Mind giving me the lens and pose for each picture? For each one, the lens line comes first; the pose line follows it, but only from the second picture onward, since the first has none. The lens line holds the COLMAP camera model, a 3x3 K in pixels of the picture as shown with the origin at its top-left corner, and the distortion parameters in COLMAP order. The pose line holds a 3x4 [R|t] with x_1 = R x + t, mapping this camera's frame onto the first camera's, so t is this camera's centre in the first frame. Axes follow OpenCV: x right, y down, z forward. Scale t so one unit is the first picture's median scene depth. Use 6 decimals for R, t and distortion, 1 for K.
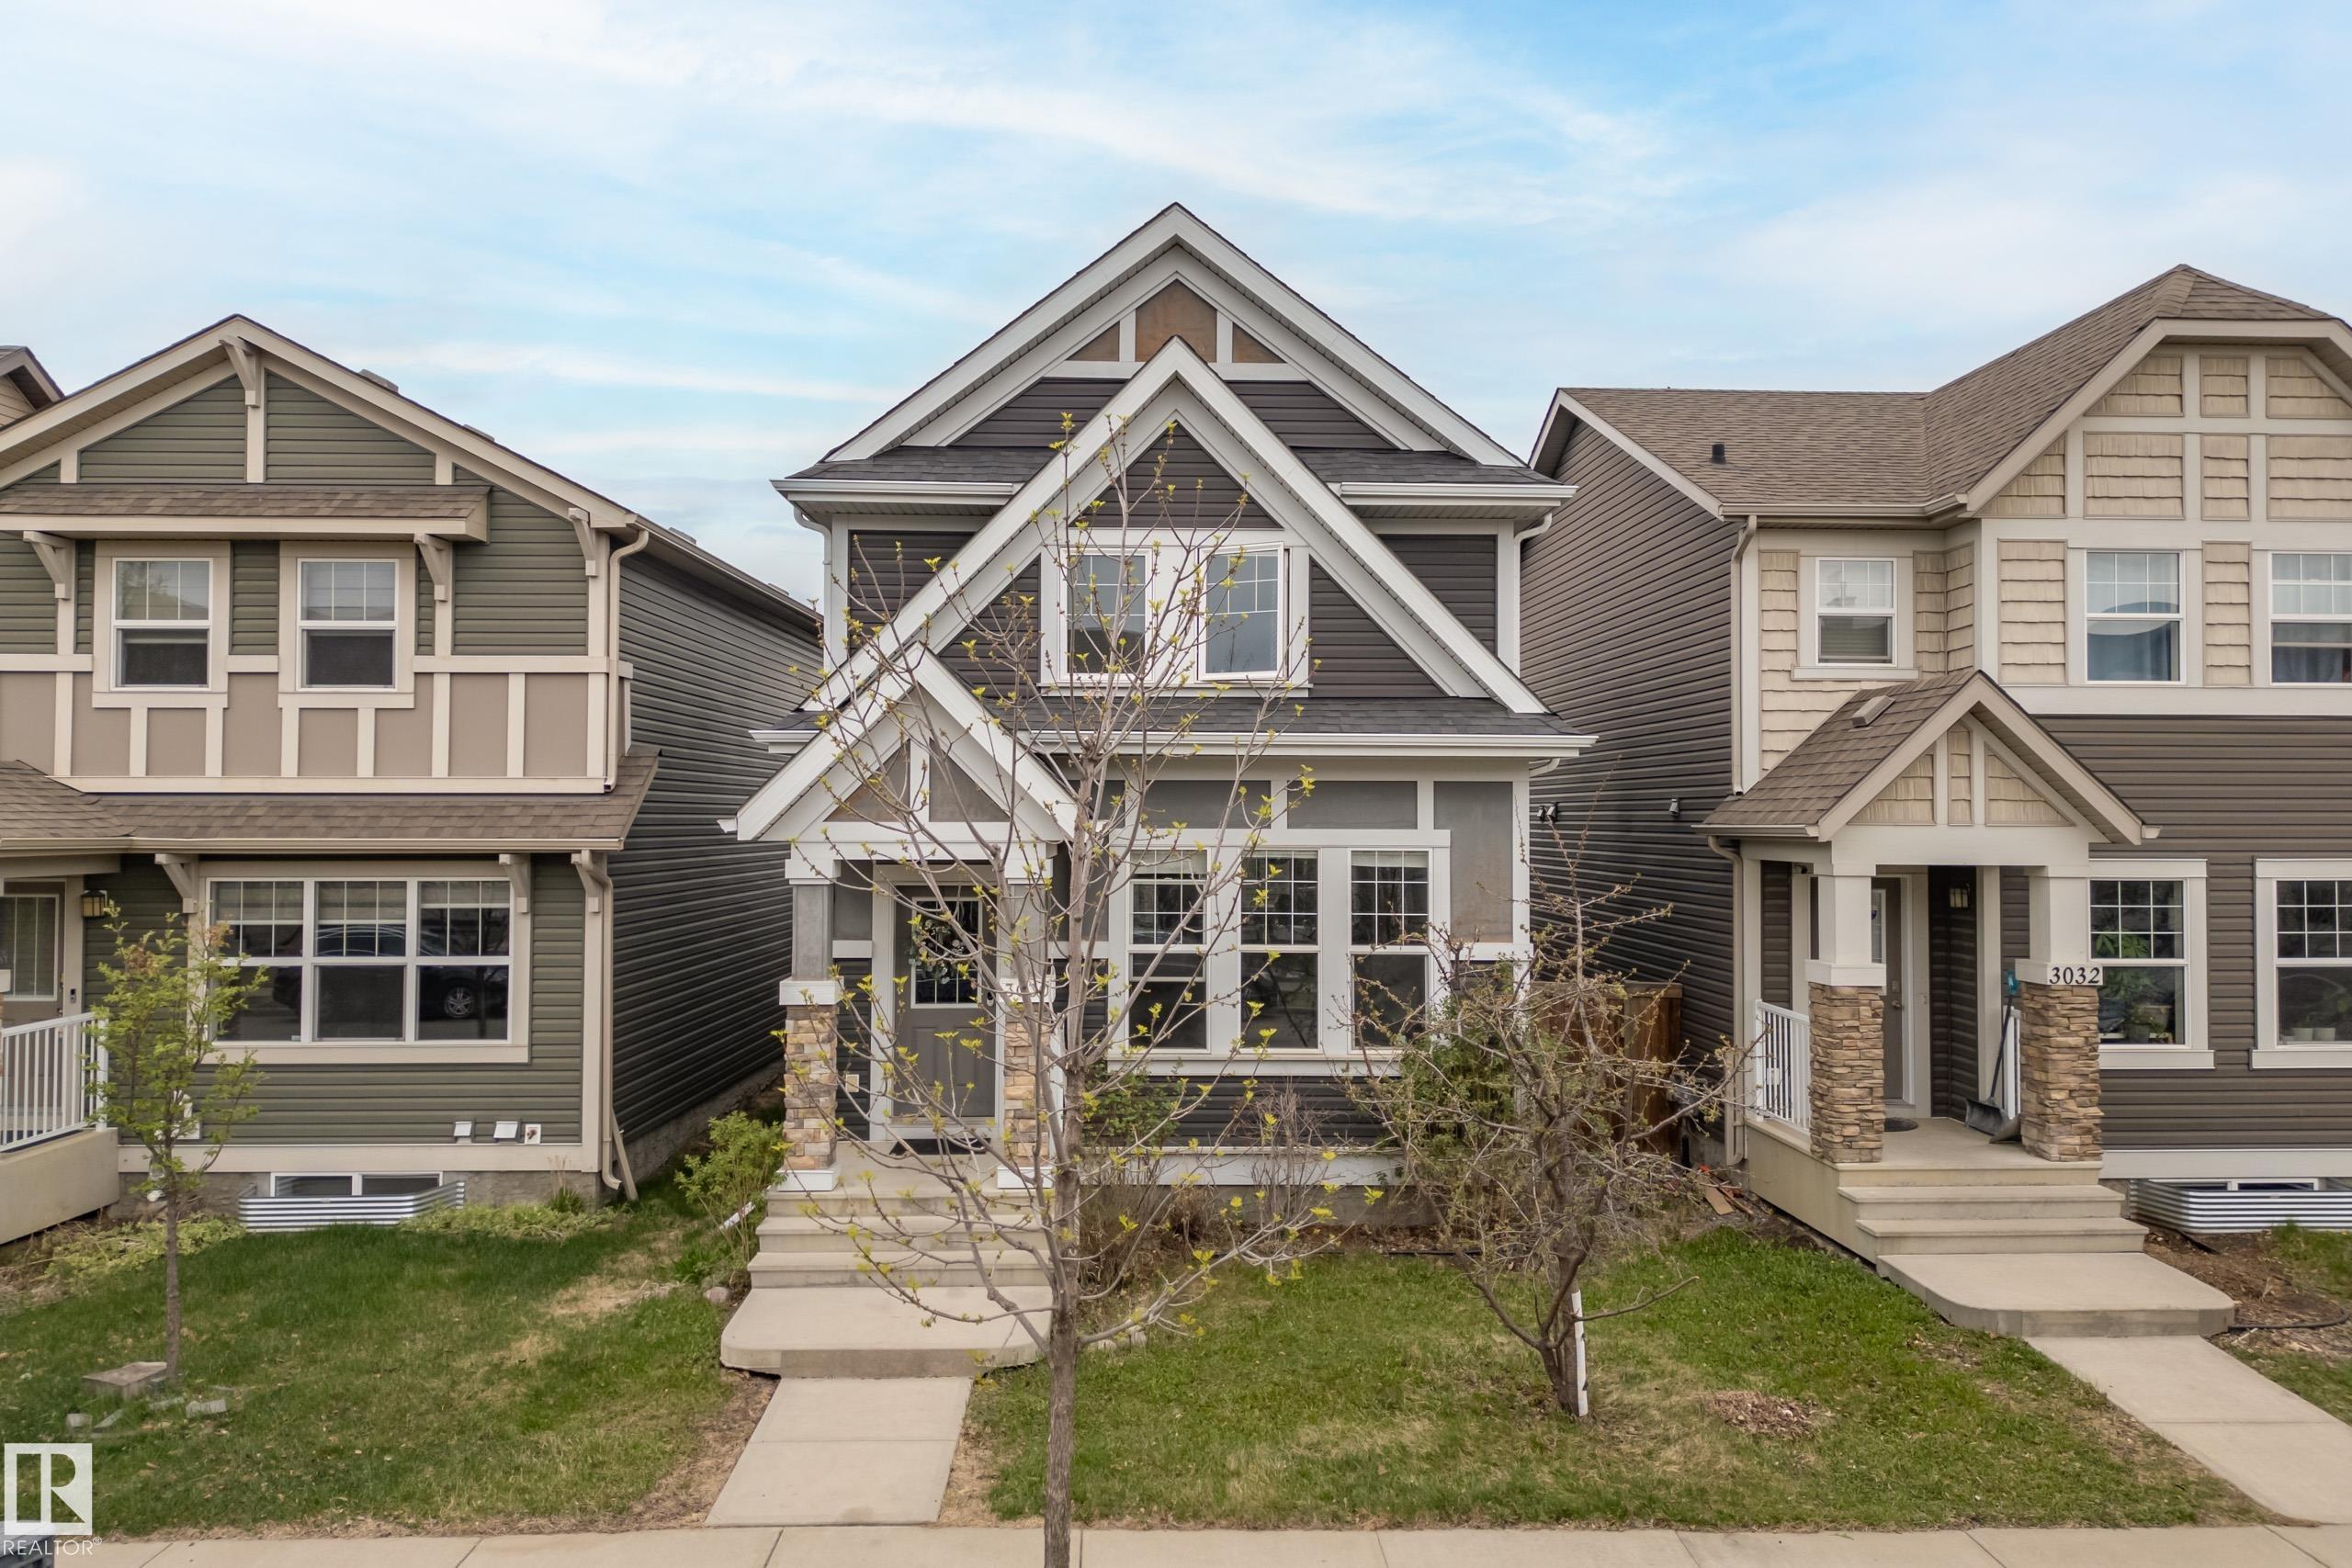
lens RADIAL K [[1607.4, 0, 1177.7], [0, 1607.4, 789.1], [0, 0, 1]] dist [0.026439, -0.014894]
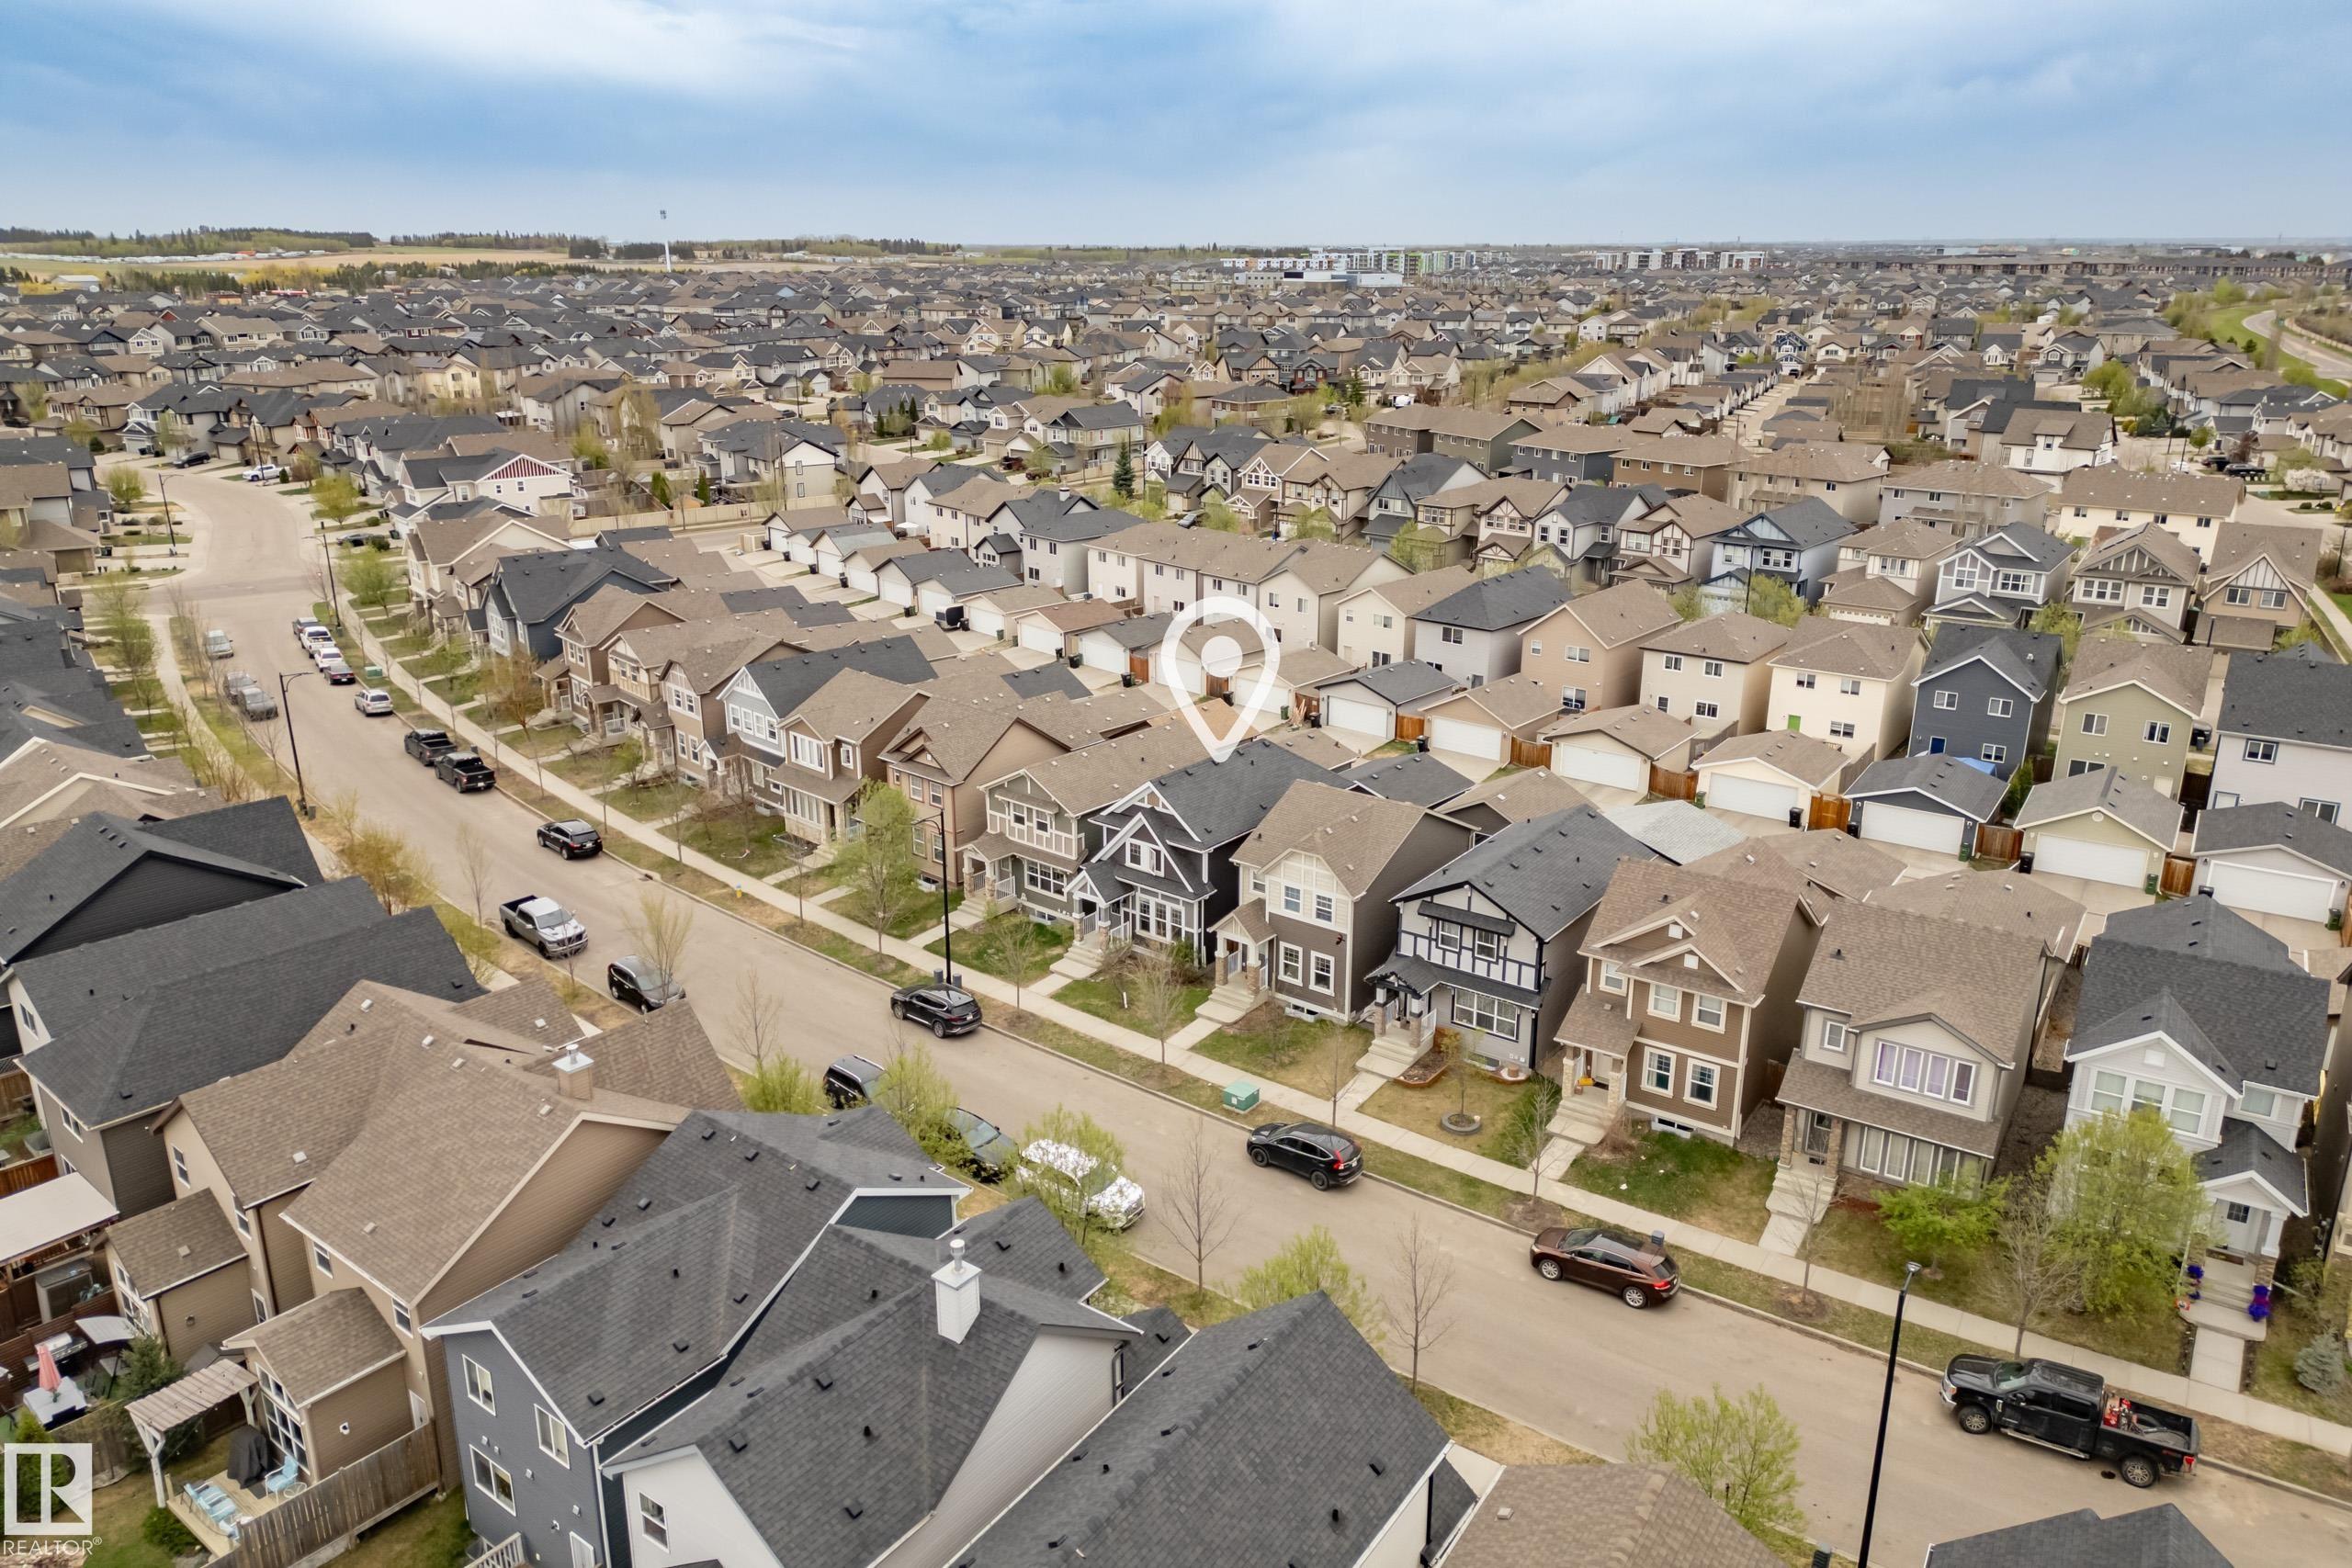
lens RADIAL K [[1607.4, 0, 1182.8], [0, 1607.4, 776.9], [0, 0, 1]] dist [0.026439, -0.014894]
pose [[0.761643, 0.194604, -0.618086, 3.342365], [0.015401, 0.948134, 0.317497, -2.055425], [0.647814, -0.251338, 0.719143, -2.699839]]
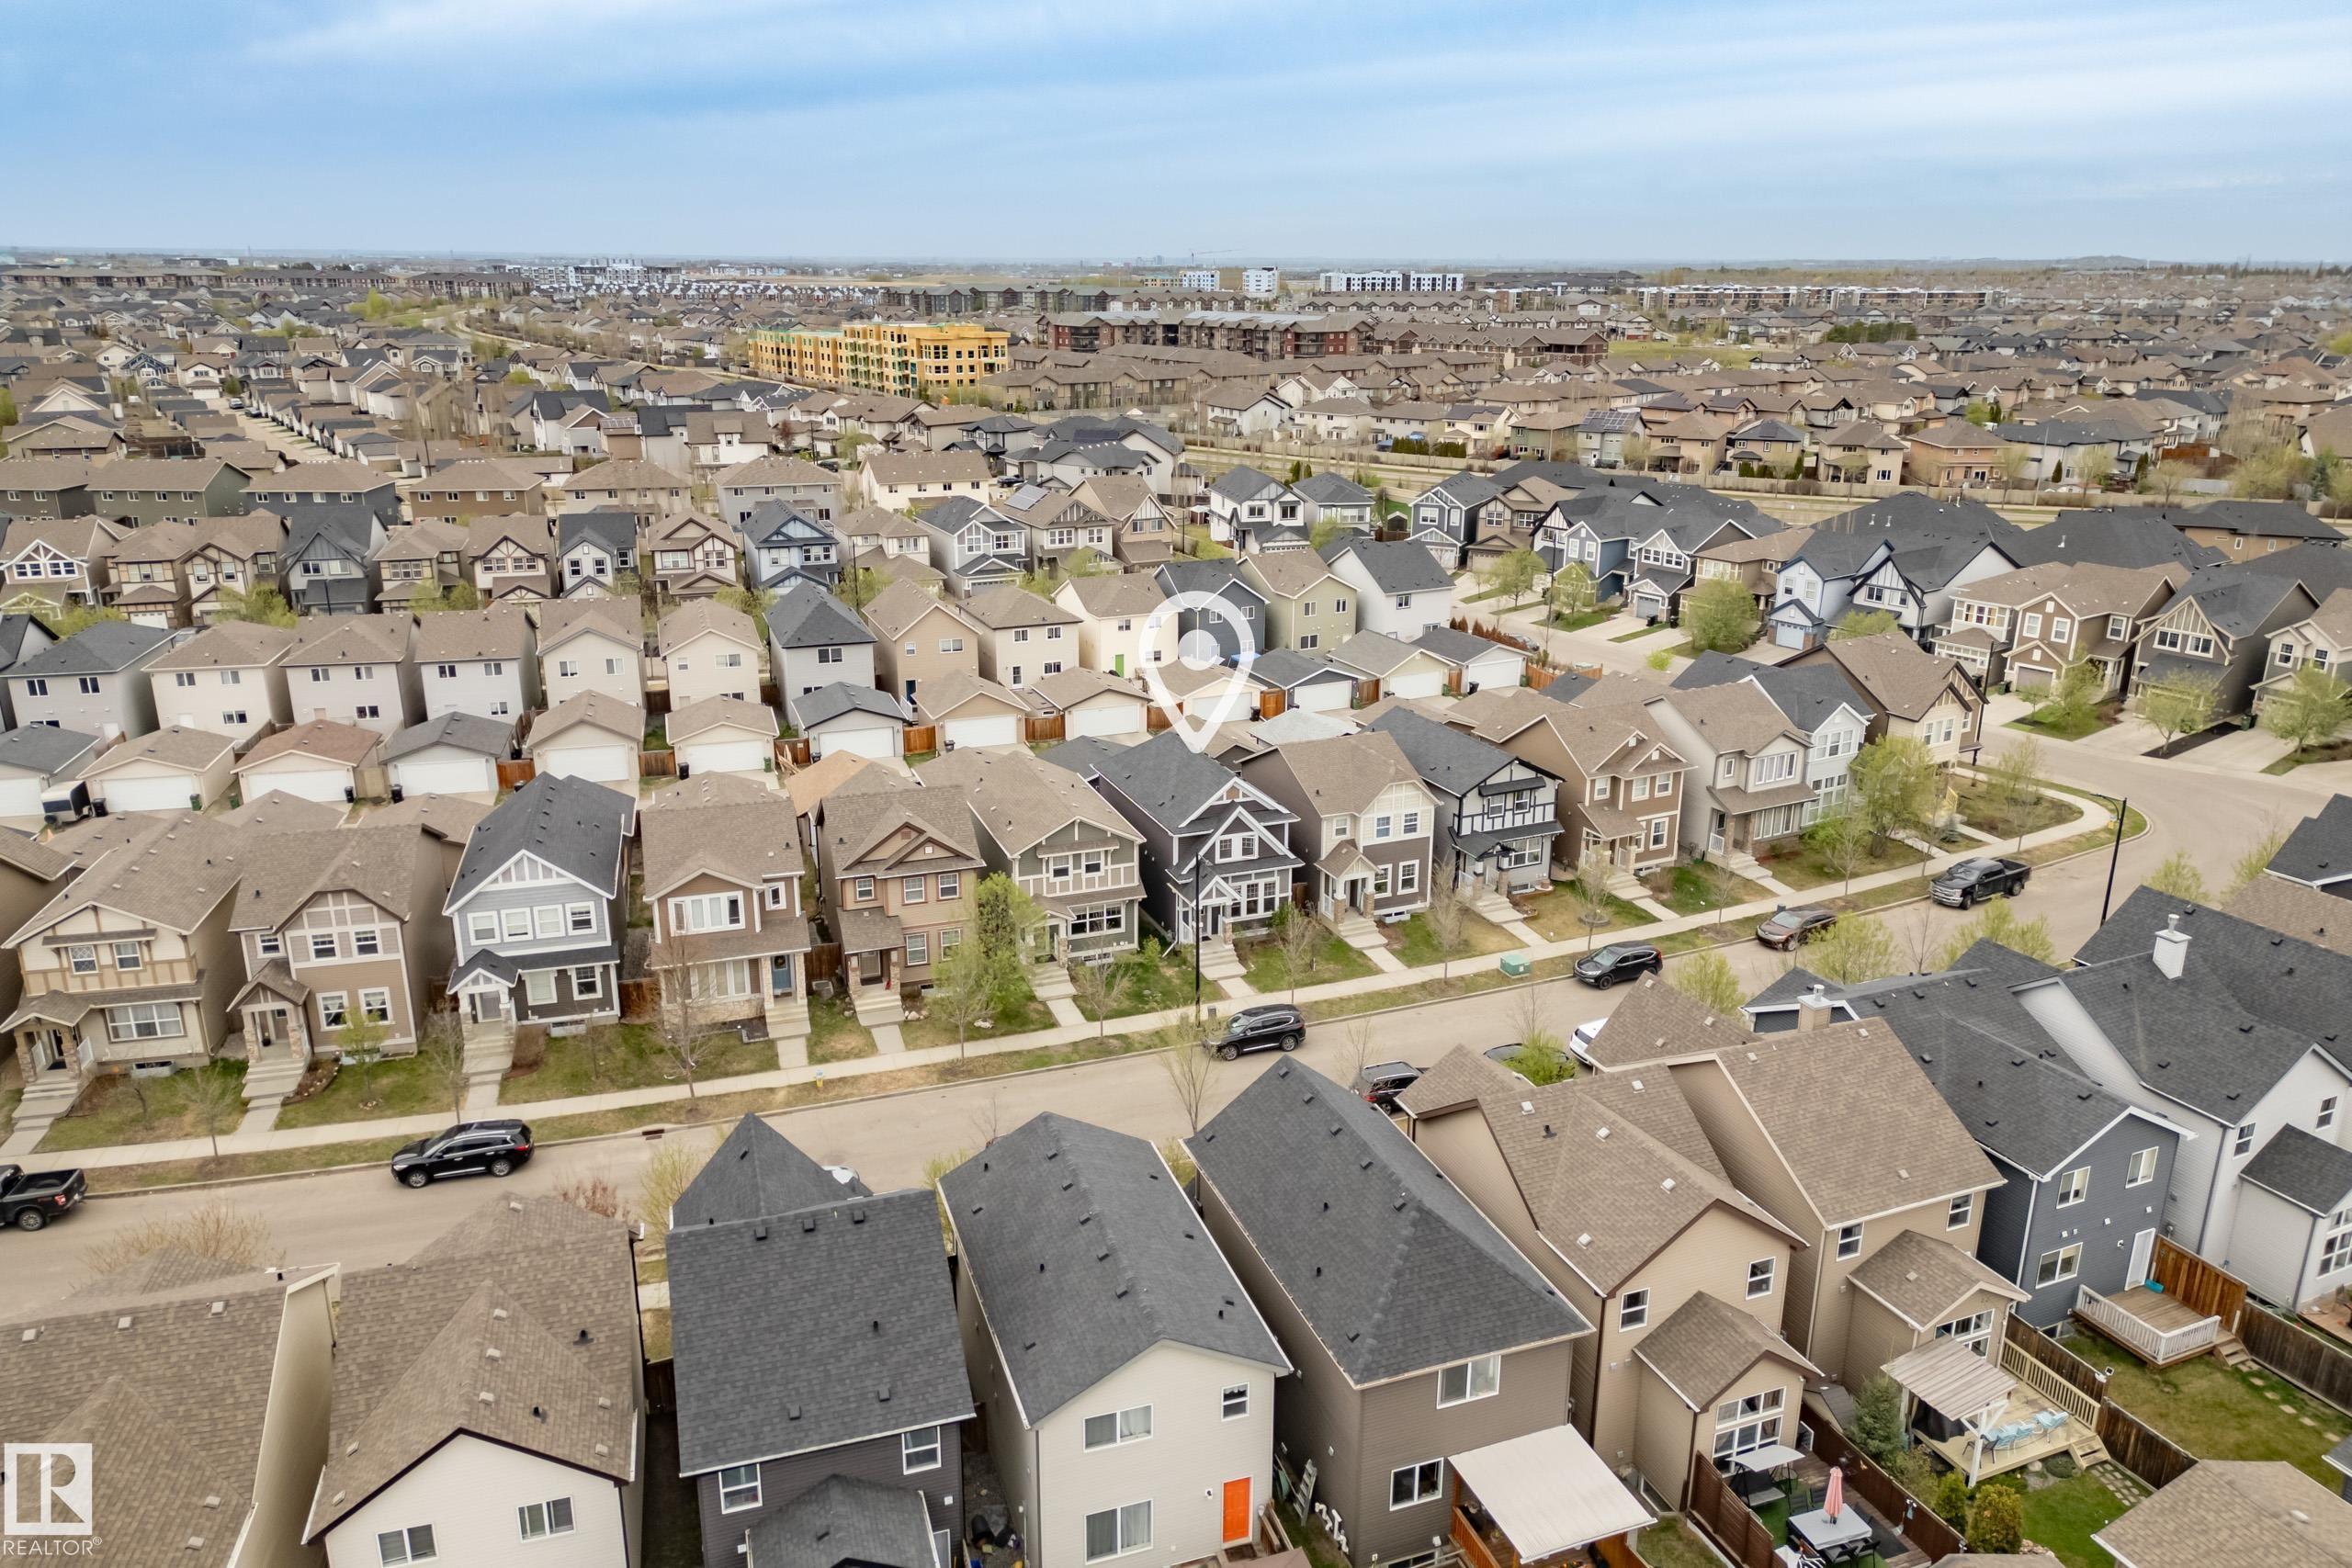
lens RADIAL K [[1607.4, 0, 1172.2], [0, 1607.4, 784.9], [0, 0, 1]] dist [0.026439, -0.014894]
pose [[0.935749, -0.106025, 0.336352, -2.132811], [-0.007697, 0.947372, 0.320043, -2.162646], [-0.352583, -0.302069, 0.885686, -3.960091]]
